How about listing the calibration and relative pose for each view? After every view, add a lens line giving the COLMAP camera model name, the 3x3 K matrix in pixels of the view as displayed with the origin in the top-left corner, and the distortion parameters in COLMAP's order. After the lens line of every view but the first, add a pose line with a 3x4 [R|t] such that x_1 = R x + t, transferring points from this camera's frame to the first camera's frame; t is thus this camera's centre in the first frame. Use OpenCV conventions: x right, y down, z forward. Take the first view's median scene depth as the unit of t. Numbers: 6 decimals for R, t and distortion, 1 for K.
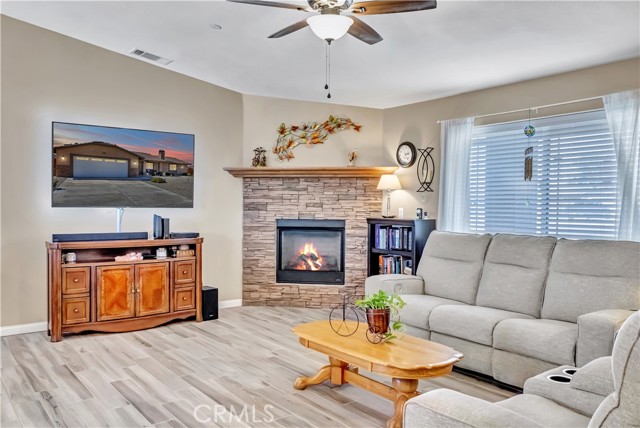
lens RADIAL K [[516.8, 0, 320.0], [0, 516.8, 214.0], [0, 0, 1]] dist [0.010014, 0.001170]
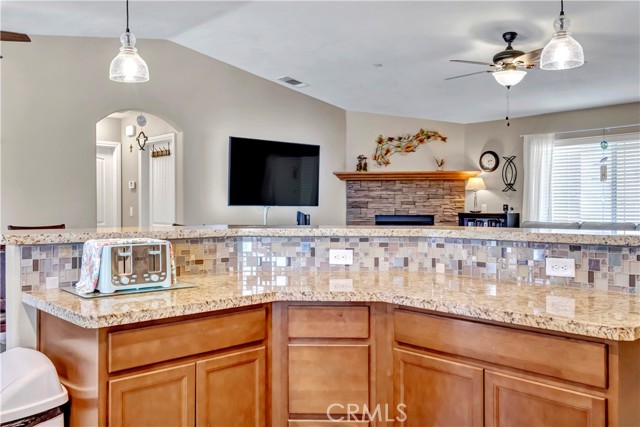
lens RADIAL K [[538.8, 0, 320.0], [0, 538.8, 213.5], [0, 0, 1]] dist [-0.008727, -0.004343]
pose [[0.996287, -0.010363, 0.085470, -0.323675], [0.010848, 0.999928, -0.005212, 0.011363], [-0.085410, 0.006119, 0.996327, -0.230420]]
